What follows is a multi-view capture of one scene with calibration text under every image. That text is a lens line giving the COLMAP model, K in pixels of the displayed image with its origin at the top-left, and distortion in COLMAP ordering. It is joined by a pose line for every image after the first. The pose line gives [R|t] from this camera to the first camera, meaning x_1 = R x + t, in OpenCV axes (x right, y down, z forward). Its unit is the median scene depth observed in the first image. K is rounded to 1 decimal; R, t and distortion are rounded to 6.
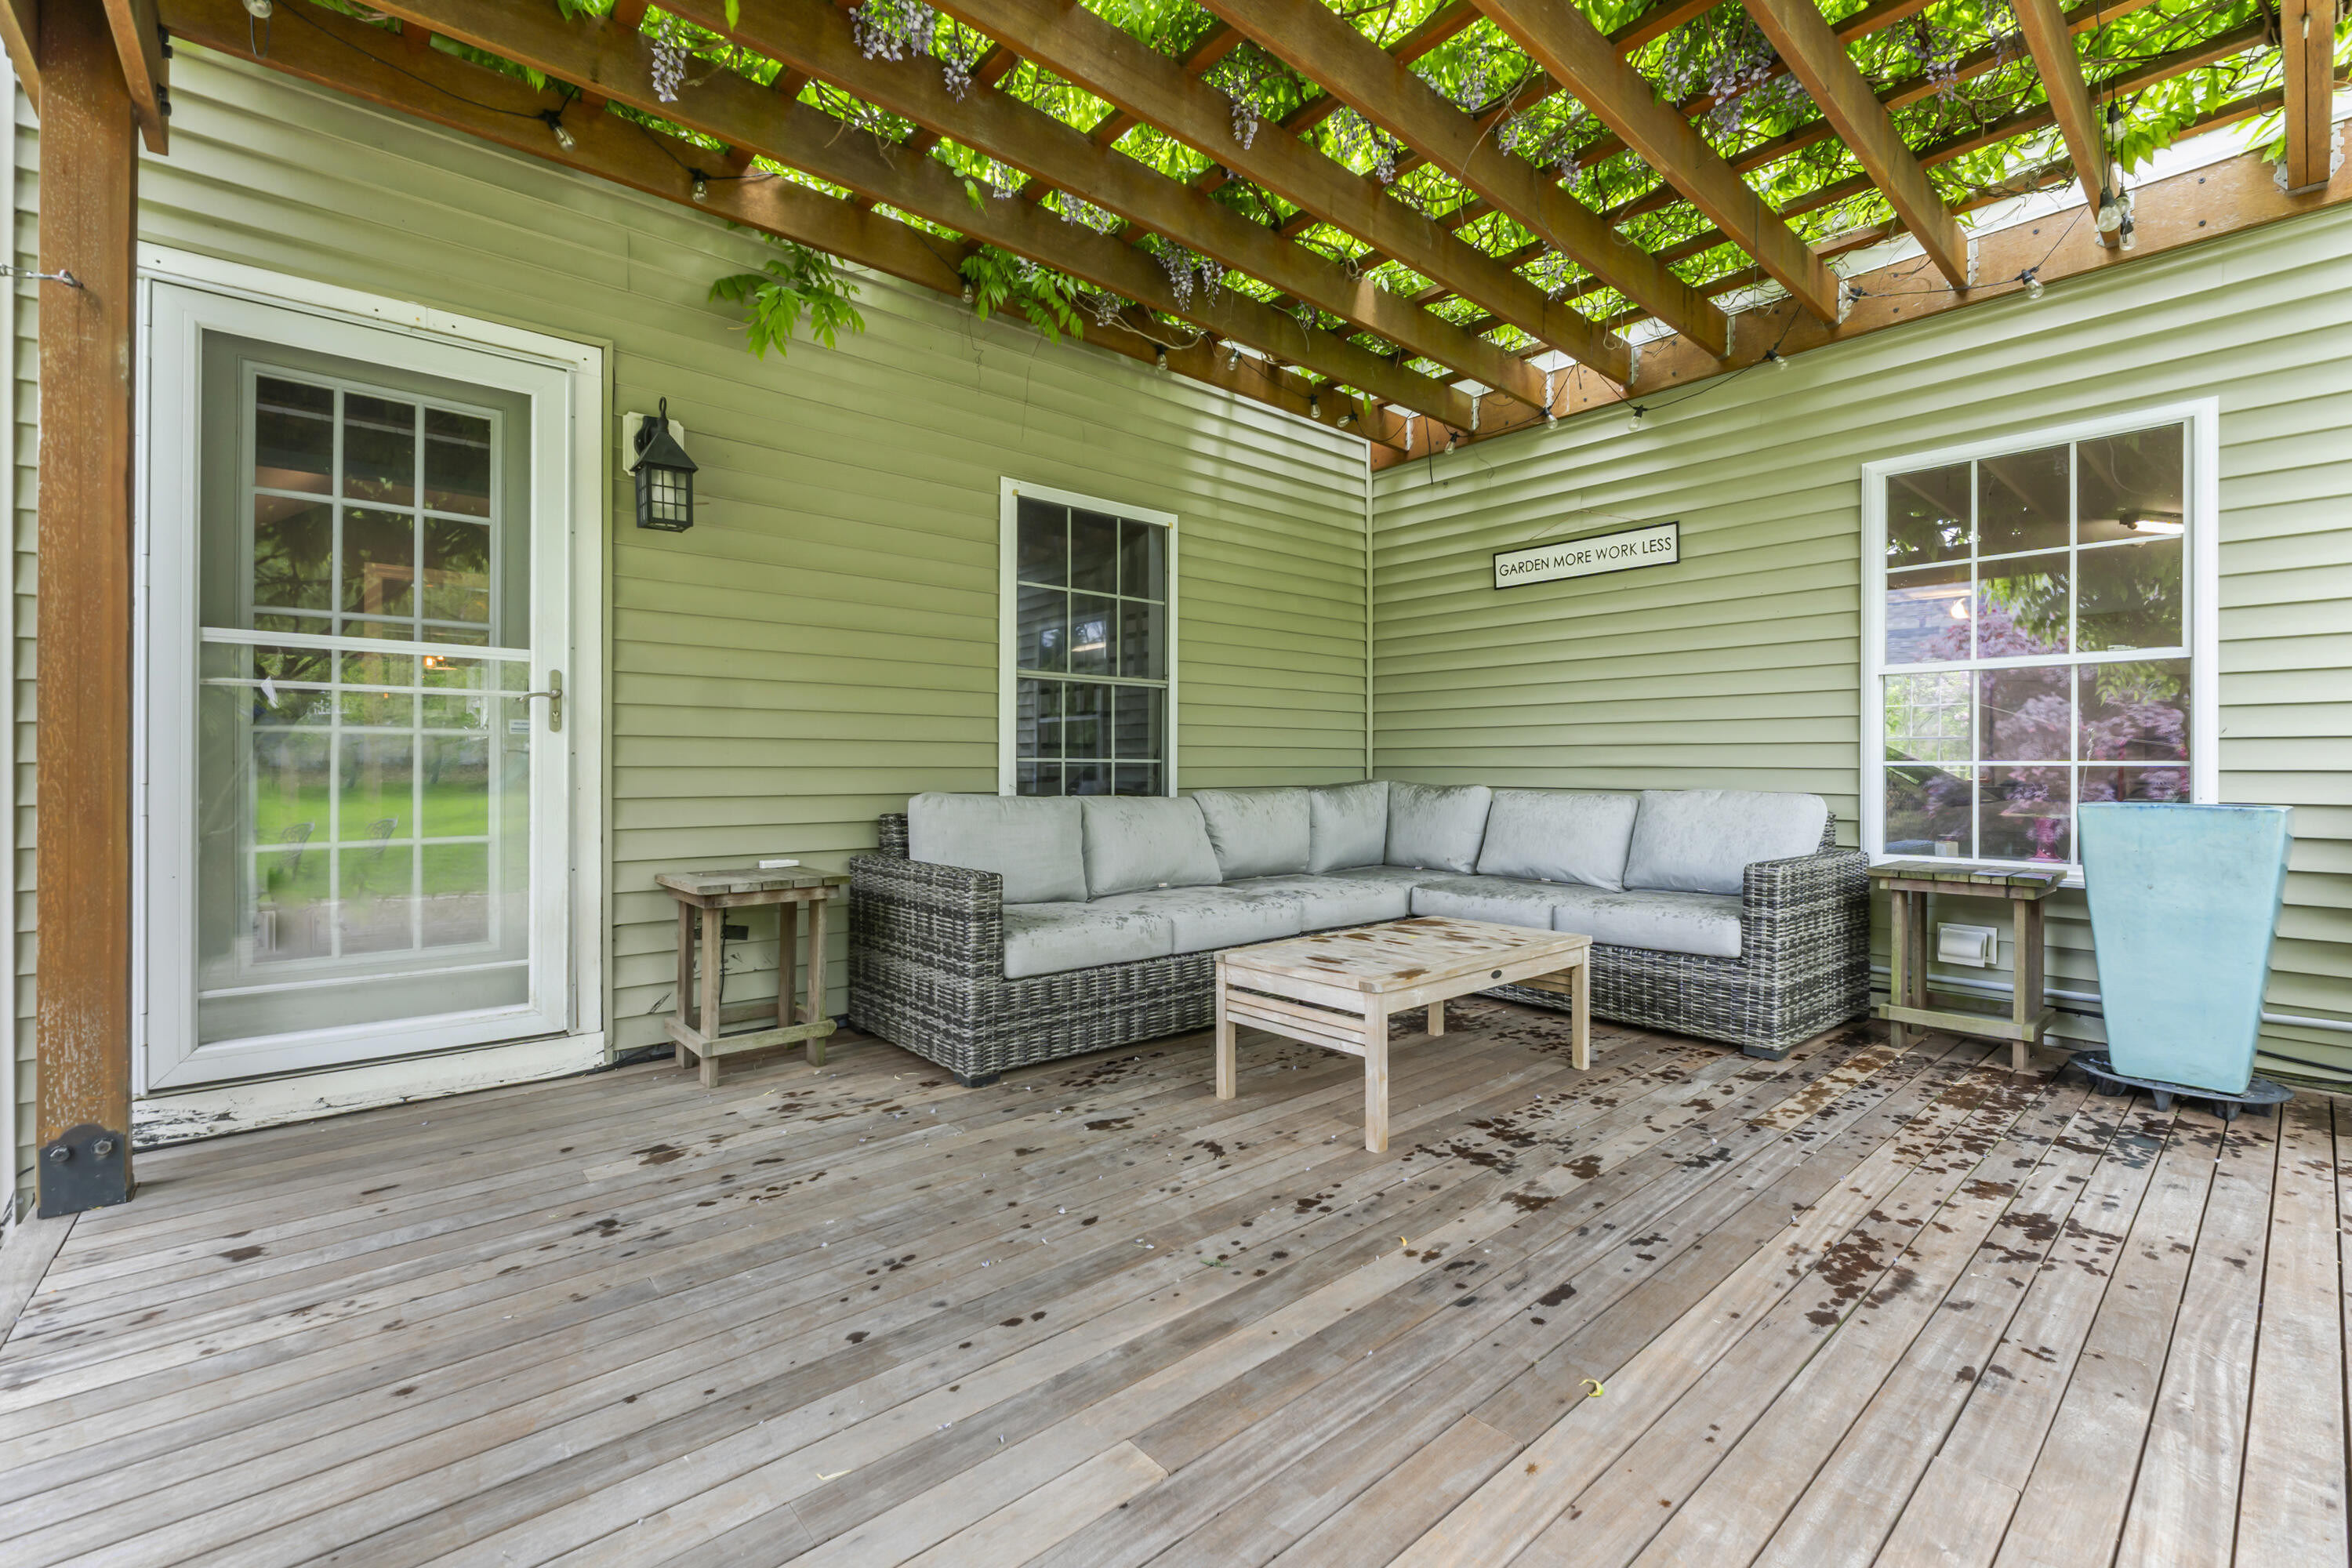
lens RADIAL K [[1001.2, 0, 1172.5], [0, 1001.2, 764.7], [0, 0, 1]] dist [-0.004685, -0.000426]
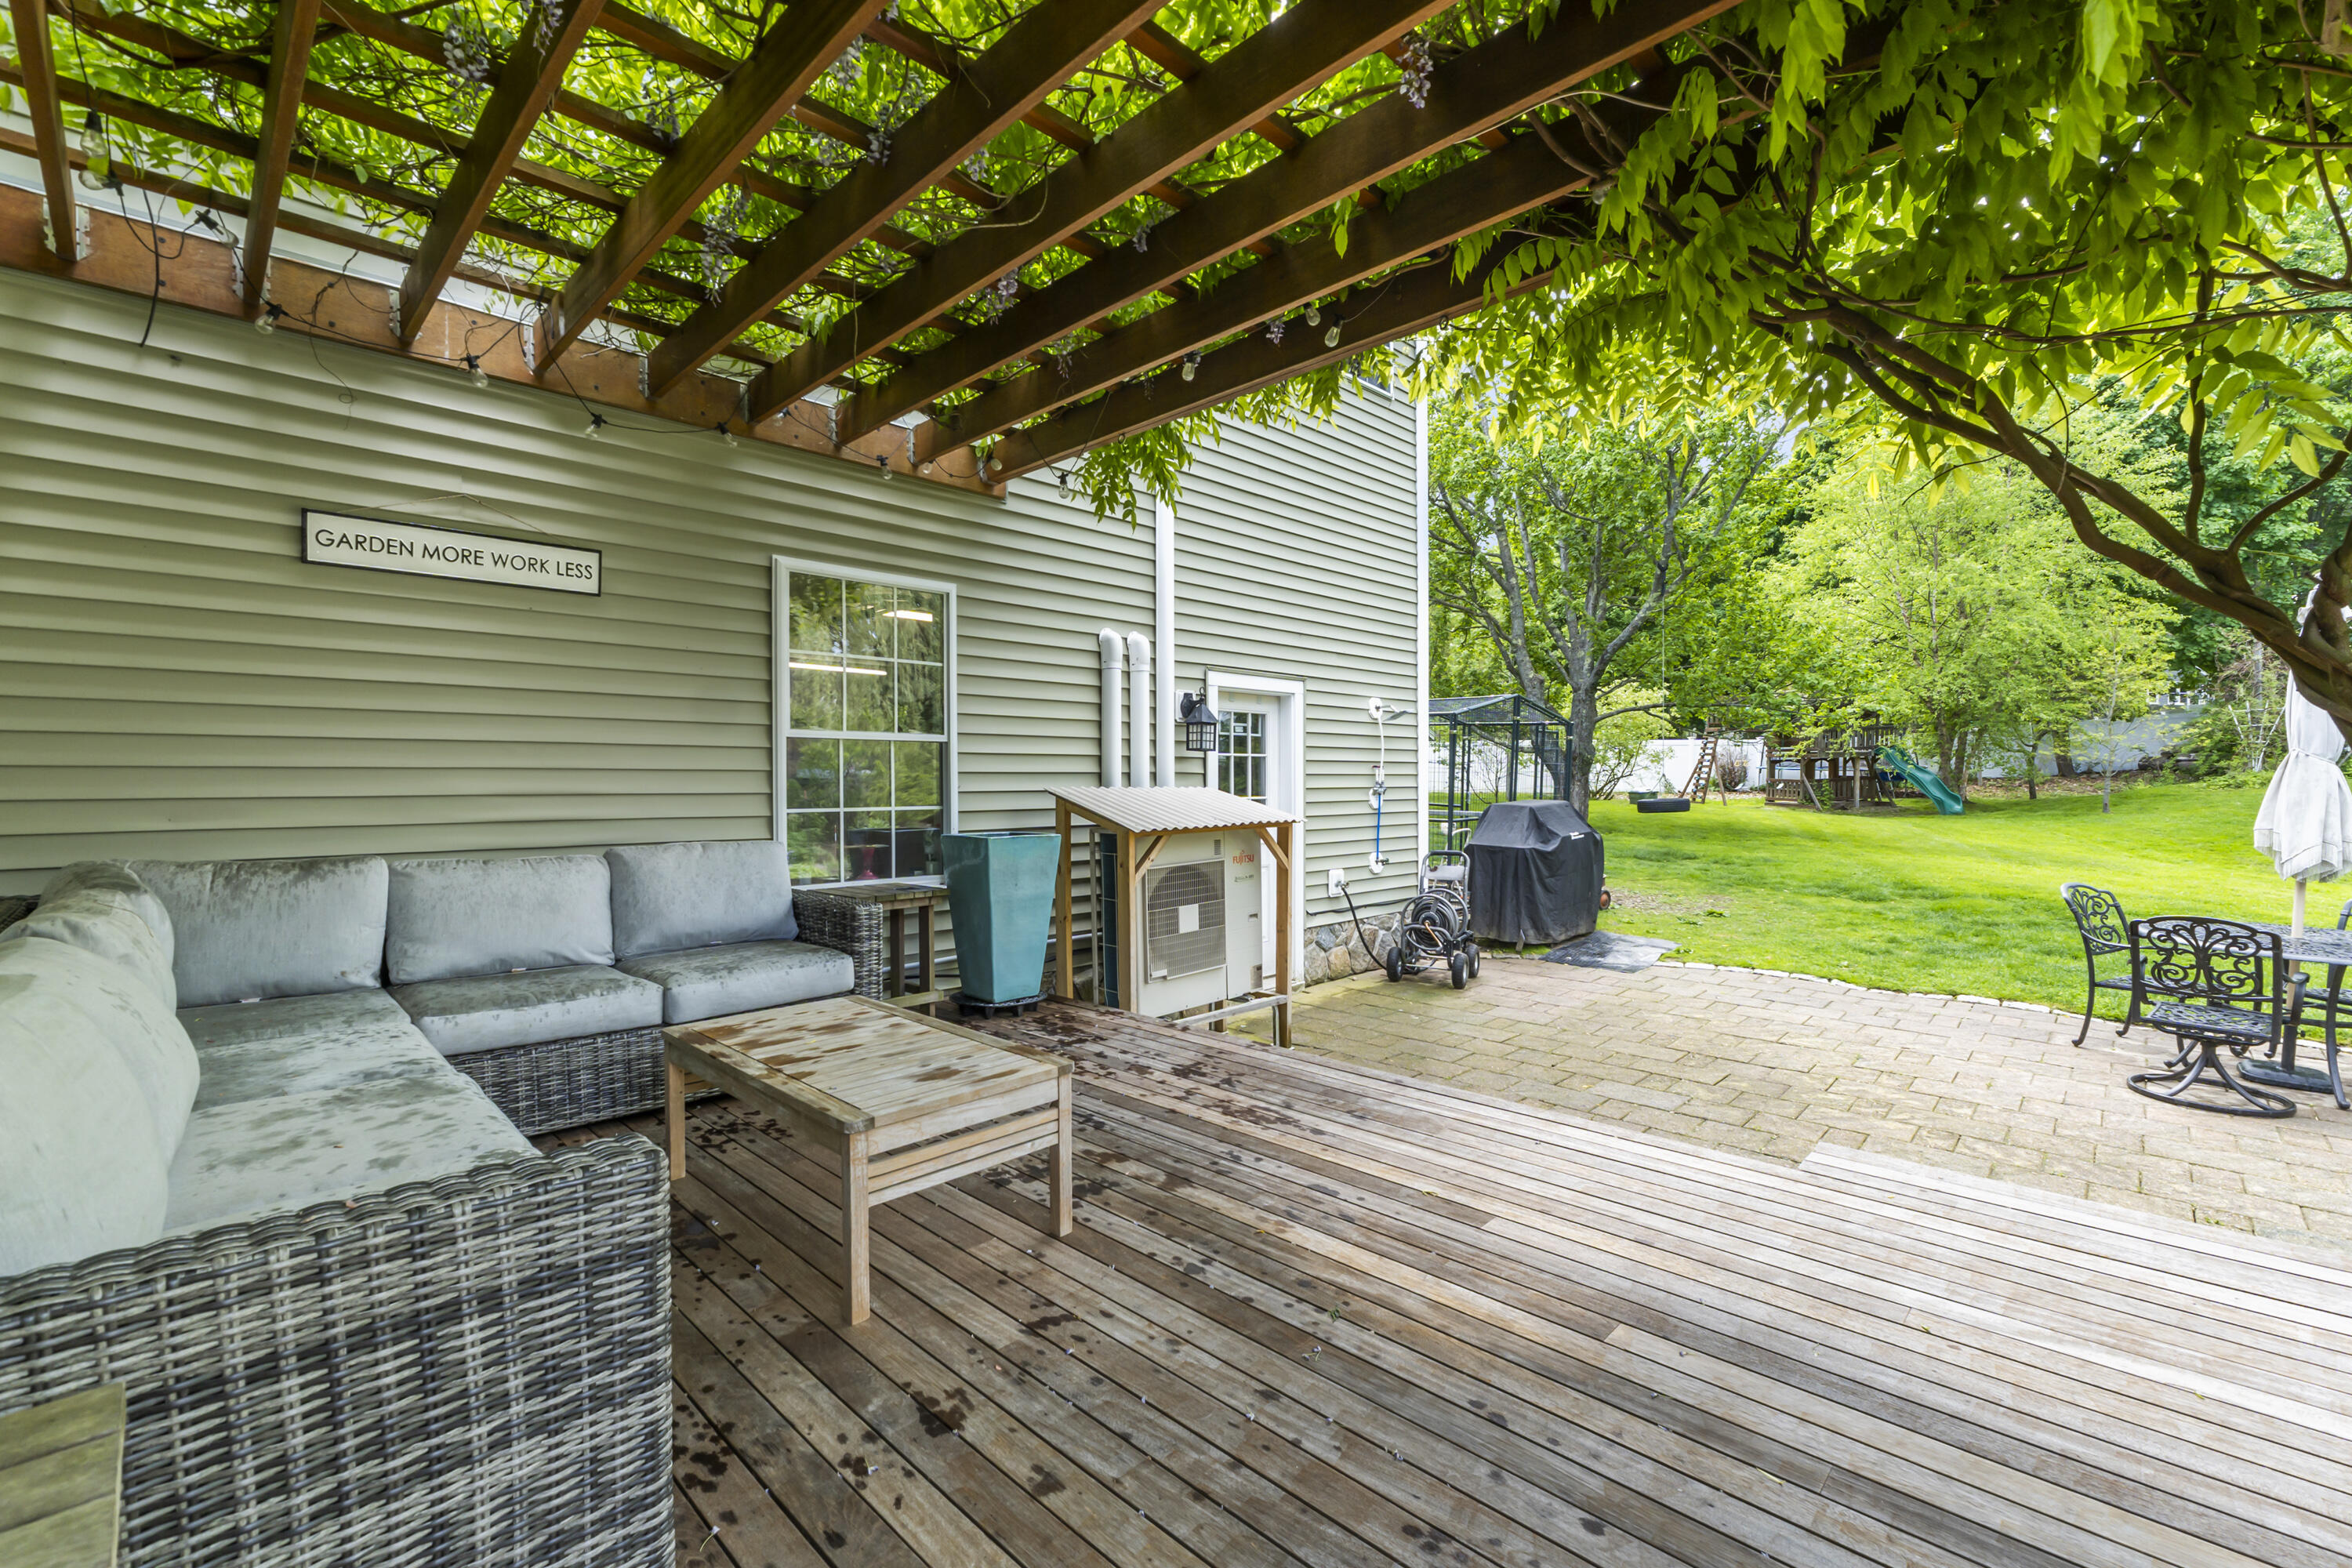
lens RADIAL K [[1001.2, 0, 1172.5], [0, 1001.2, 764.7], [0, 0, 1]] dist [-0.004685, -0.000426]
pose [[-0.075462, 0.010014, 0.997098, -0.877324], [0.001189, 0.999950, -0.009953, -0.073555], [-0.997148, 0.000434, -0.075470, 1.069143]]
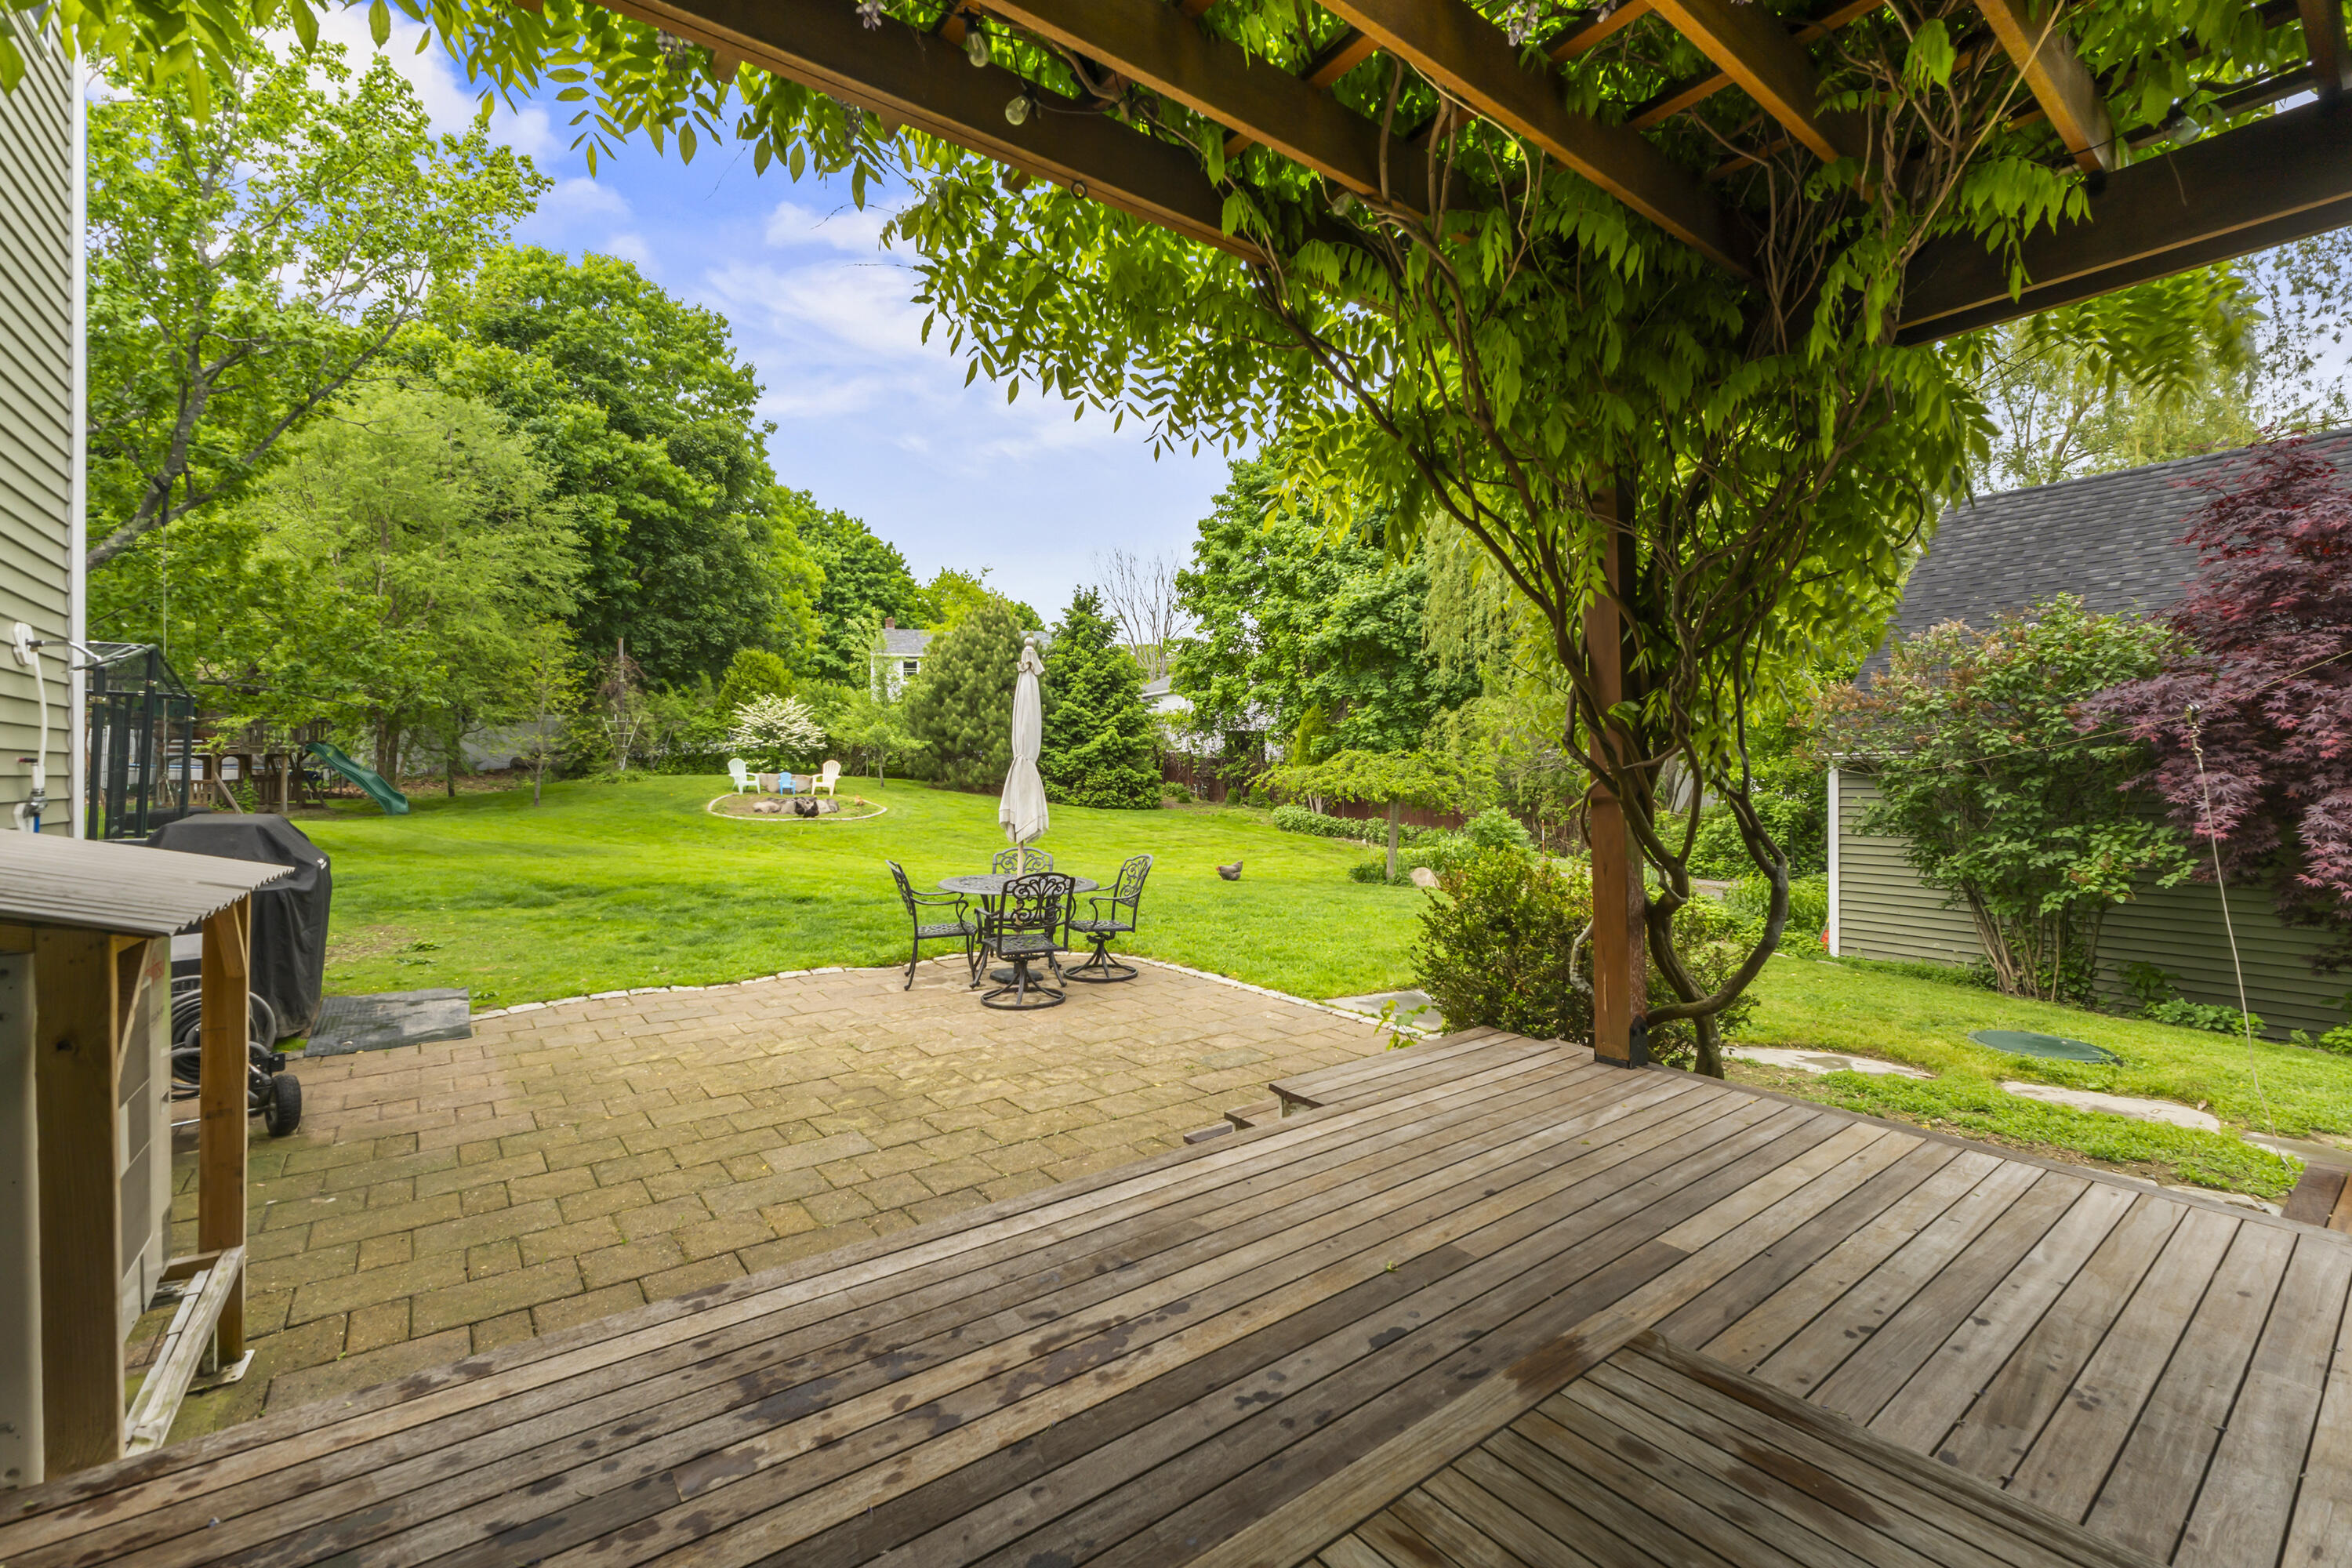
lens RADIAL K [[1001.2, 0, 1172.5], [0, 1001.2, 764.7], [0, 0, 1]] dist [-0.004685, -0.000426]
pose [[-0.997609, 0.004172, 0.068983, 0.434360], [0.003914, 0.999985, -0.003878, -0.078839], [-0.068999, -0.003598, -0.997610, 1.693129]]
